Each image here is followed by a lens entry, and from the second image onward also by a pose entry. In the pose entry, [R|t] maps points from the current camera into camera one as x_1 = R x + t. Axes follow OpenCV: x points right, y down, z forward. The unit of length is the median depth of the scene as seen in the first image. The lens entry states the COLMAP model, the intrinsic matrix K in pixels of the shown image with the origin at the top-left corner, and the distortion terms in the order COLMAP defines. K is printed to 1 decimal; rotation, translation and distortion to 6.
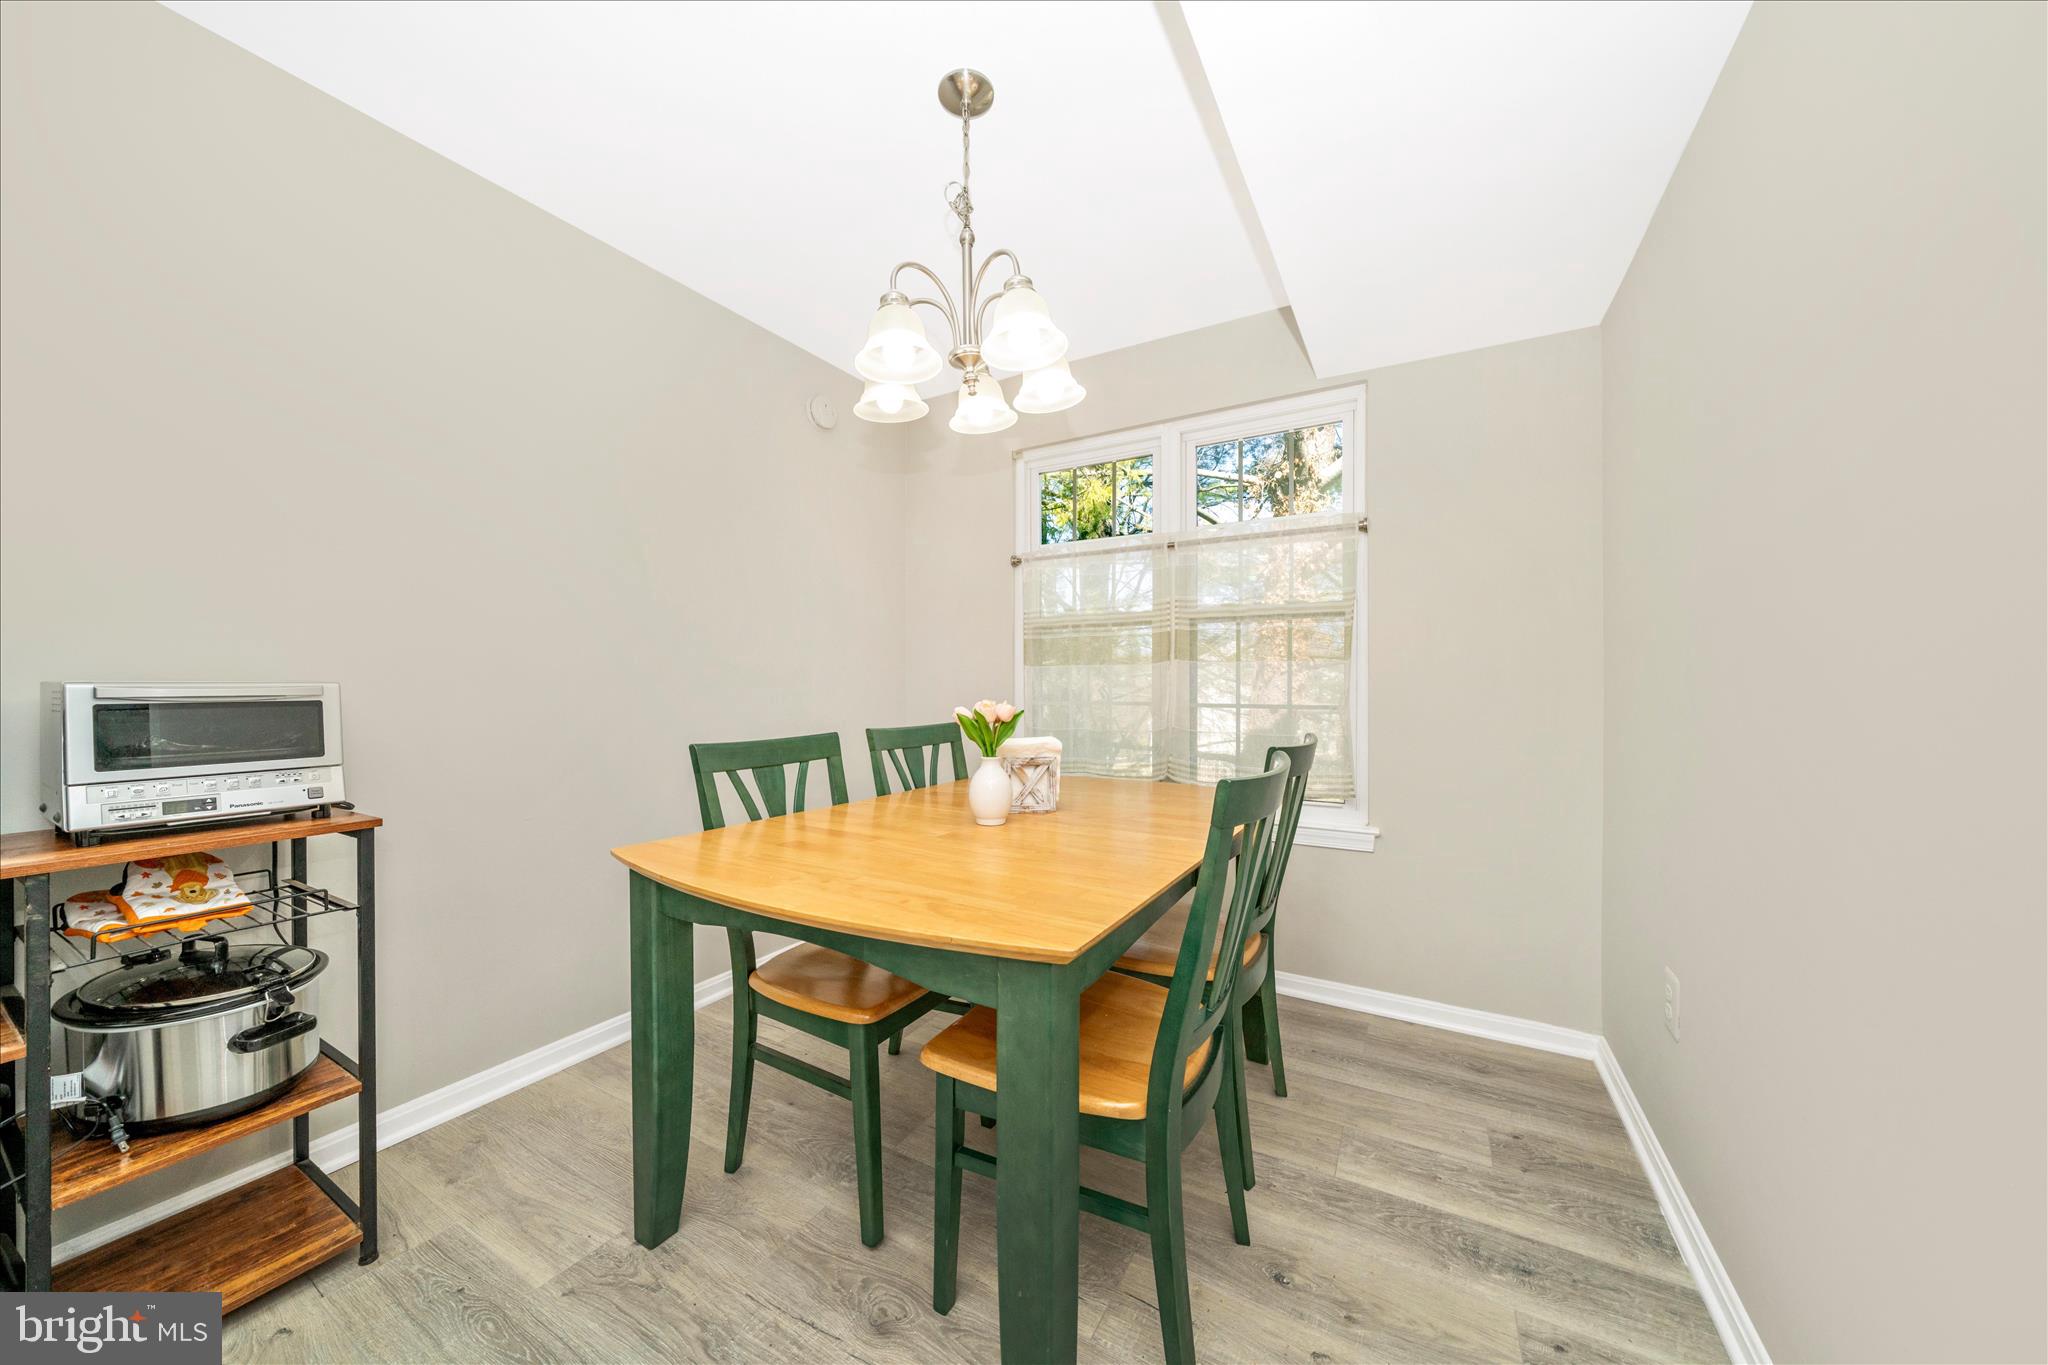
lens RADIAL K [[700.3, 0, 1024.0], [0, 700.3, 682.5], [0, 0, 1]] dist [-0.000227, -0.000049]
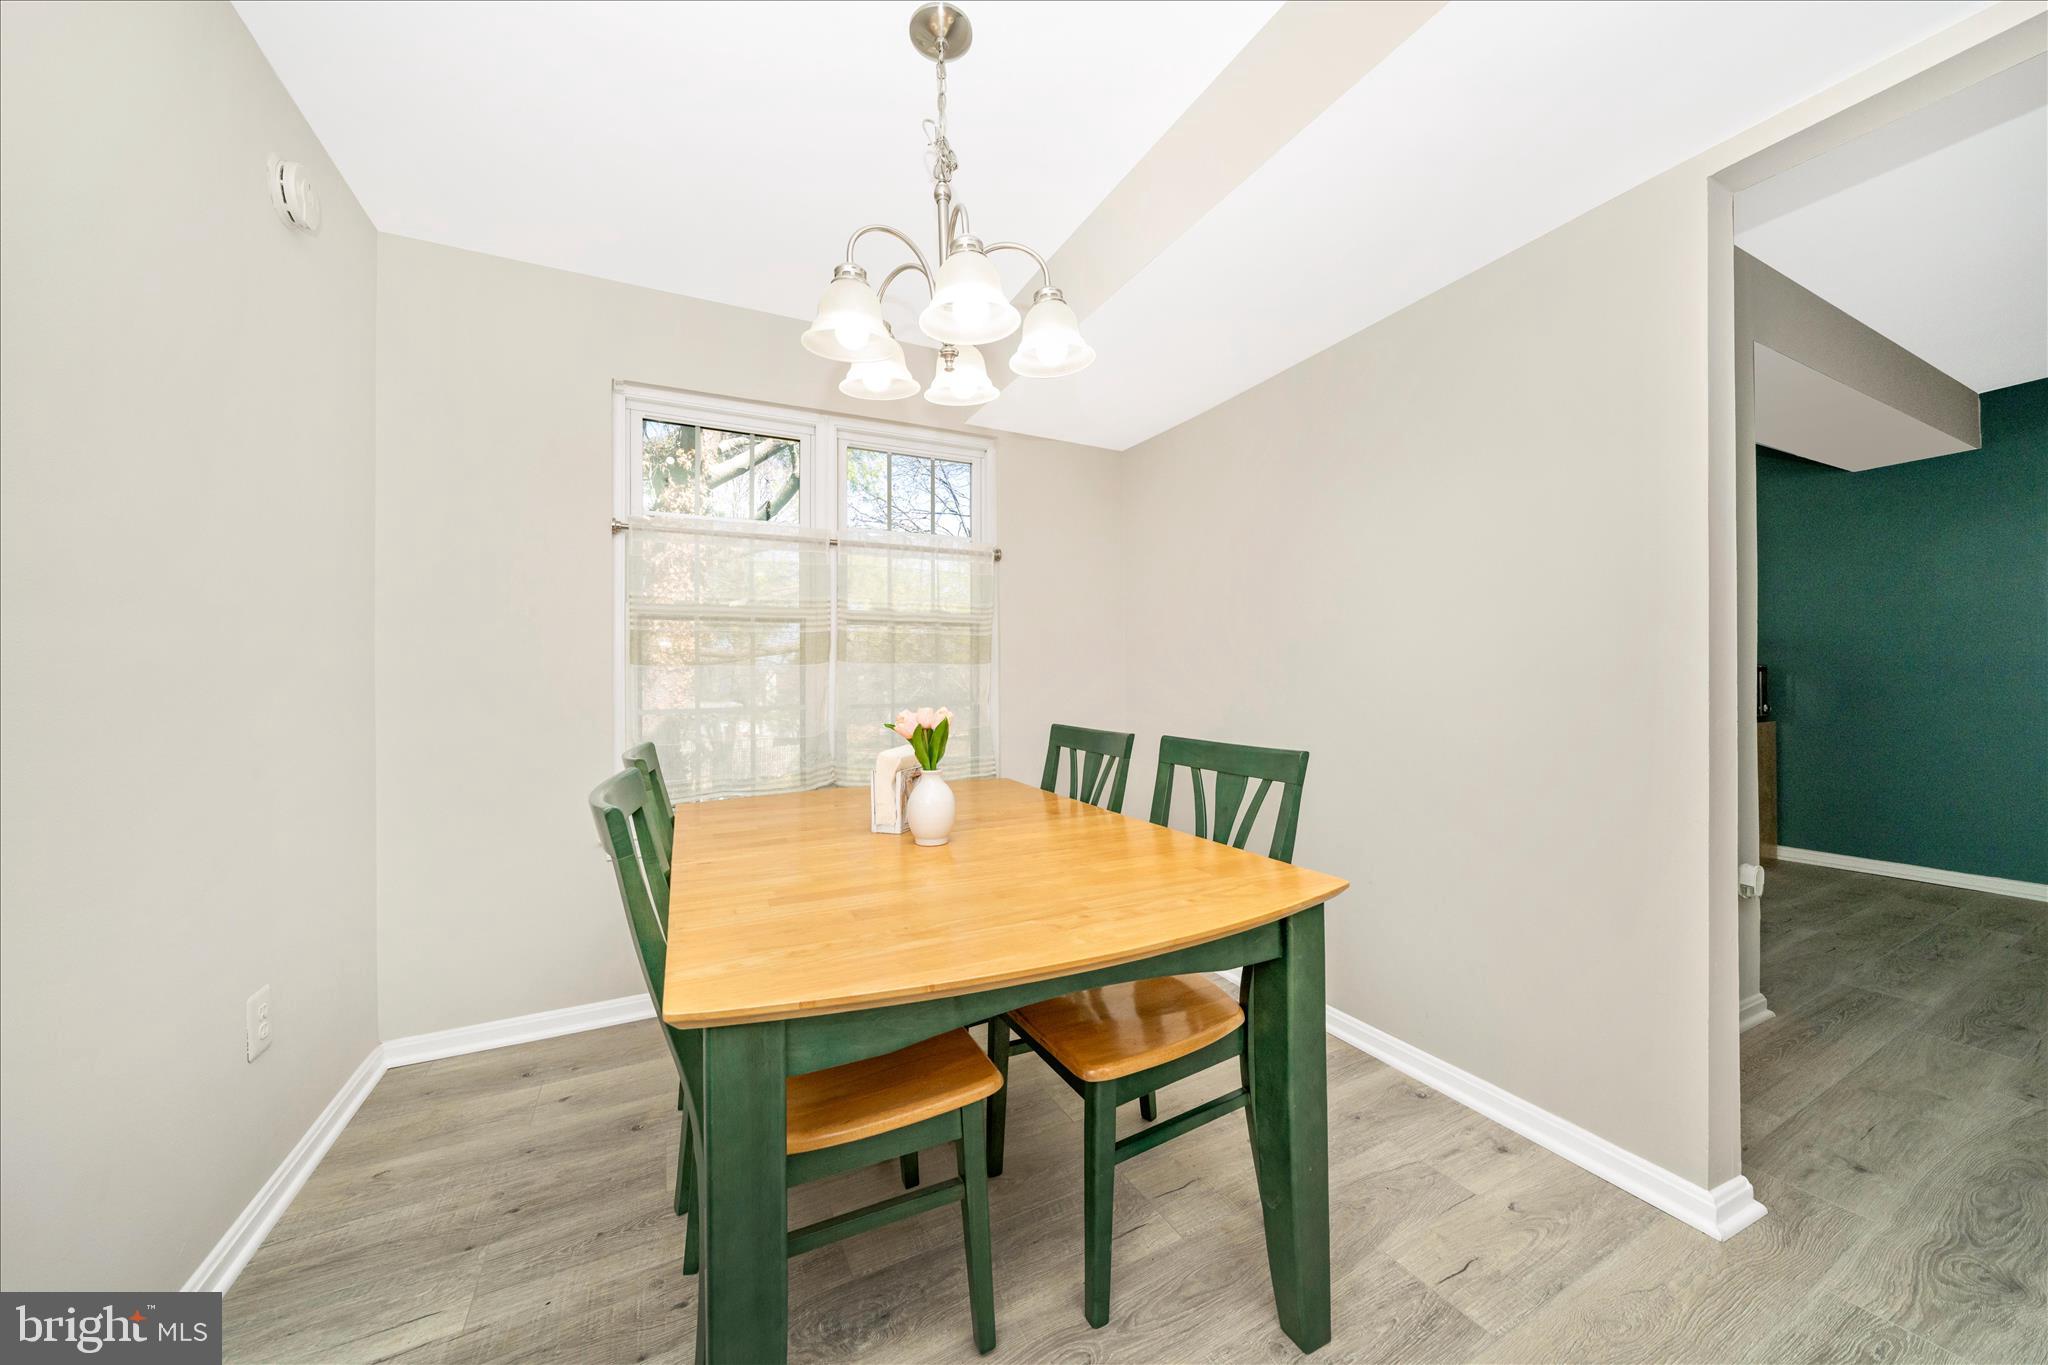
lens RADIAL K [[706.5, 0, 1028.0], [0, 706.5, 673.2], [0, 0, 1]] dist [-0.001189, -0.000064]
pose [[0.544813, 0.000929, 0.838557, -0.882668], [0.008601, 0.999941, -0.006697, -0.013233], [-0.838513, 0.010861, 0.544773, 0.466086]]
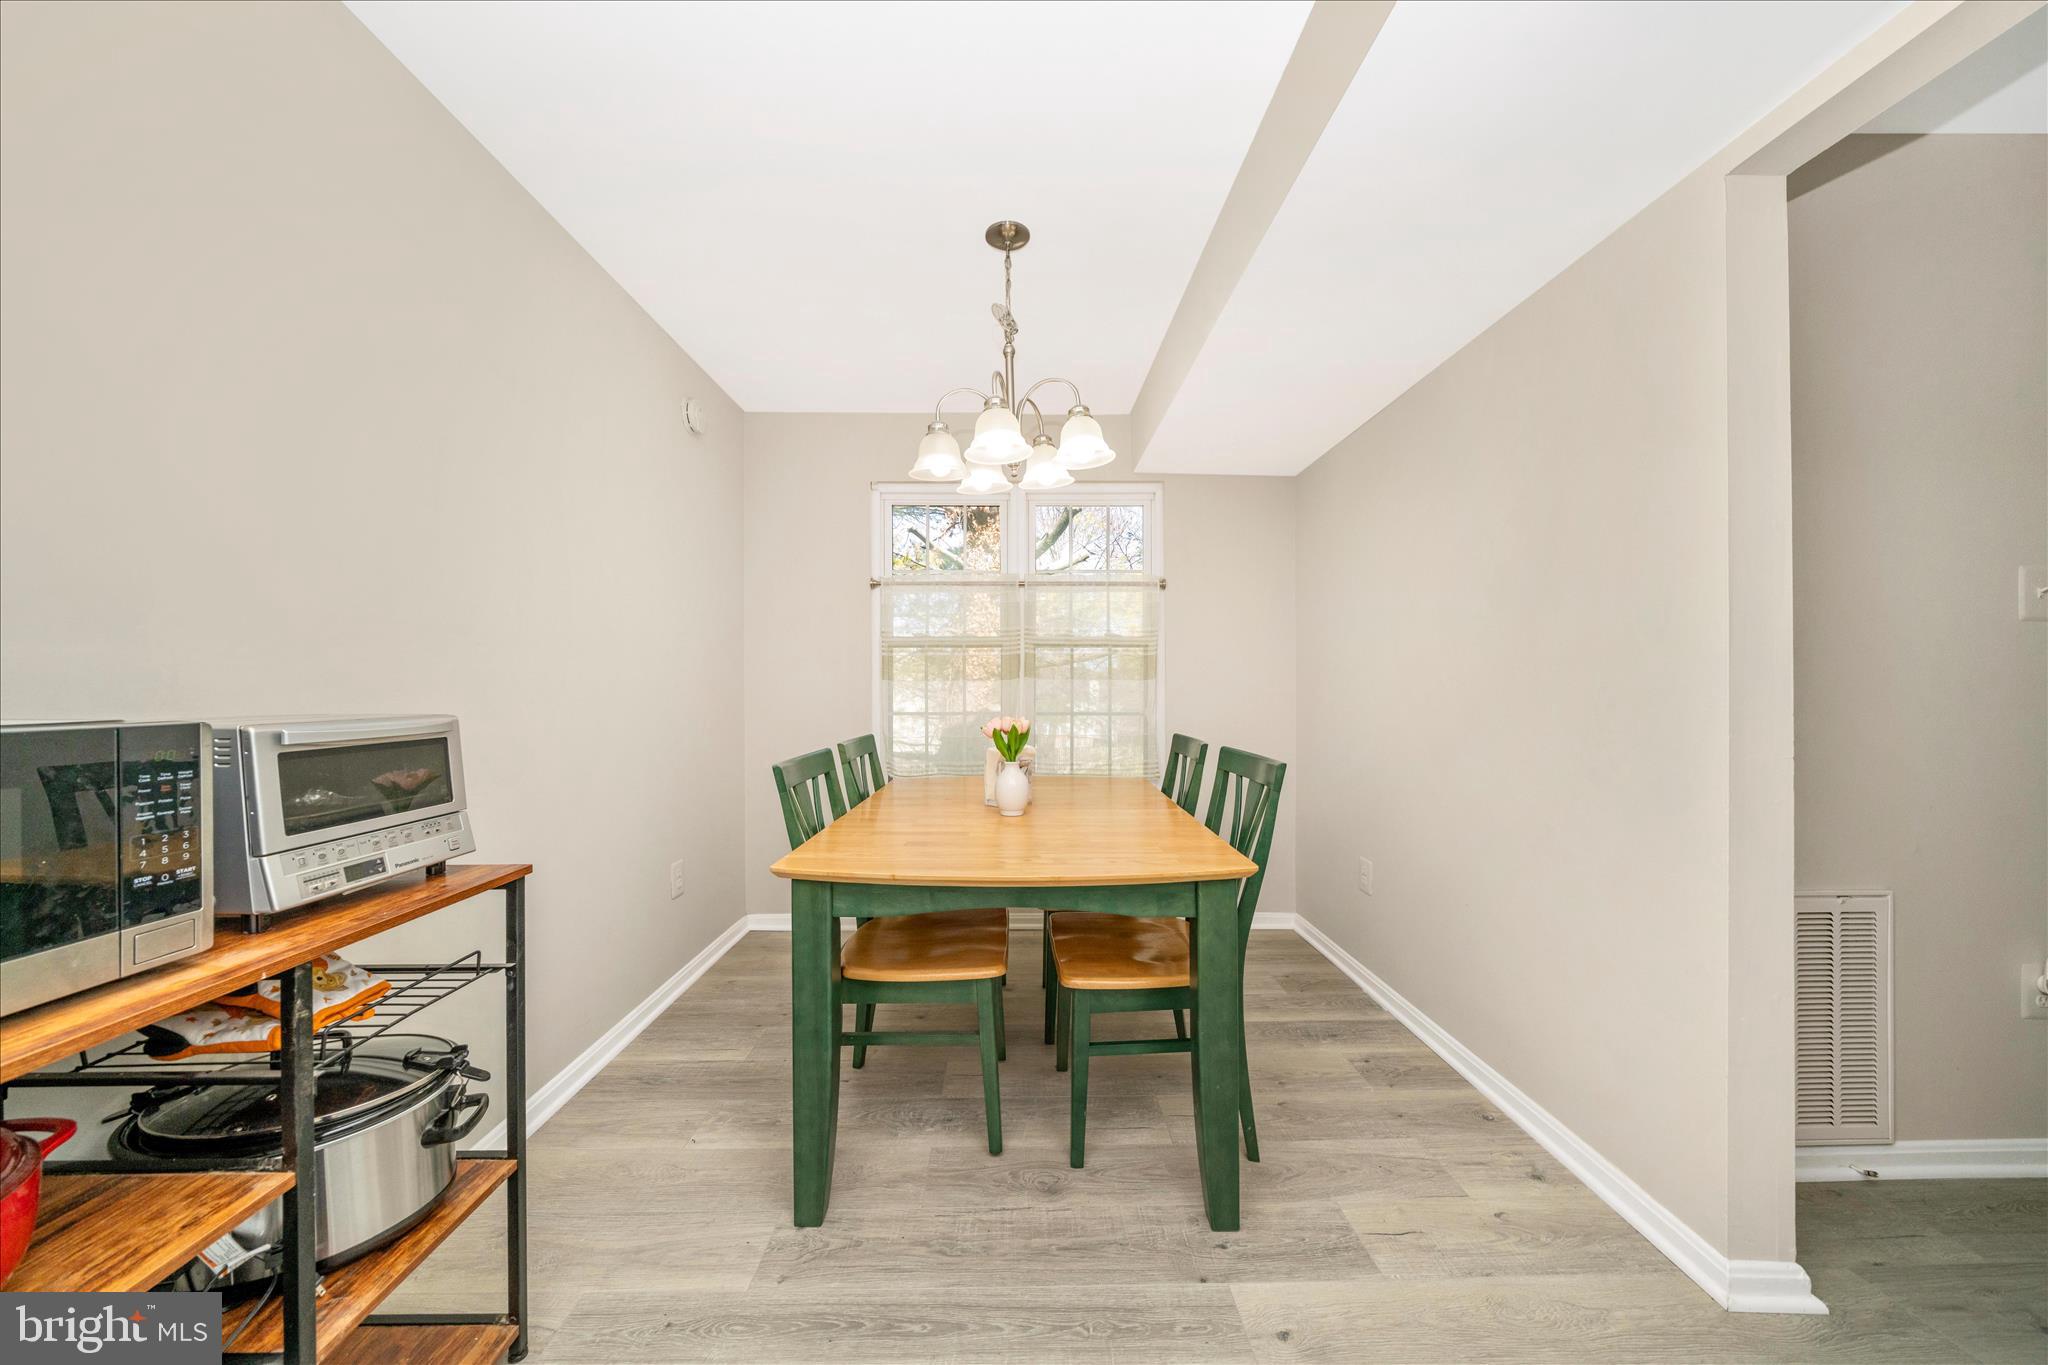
lens RADIAL K [[700.3, 0, 1024.0], [0, 700.3, 682.5], [0, 0, 1]] dist [-0.000227, -0.000049]
pose [[0.857397, 0.002054, 0.514652, -0.798117], [-0.000755, 0.999996, -0.002734, -0.038264], [-0.514655, 0.001956, 0.857395, -0.103660]]
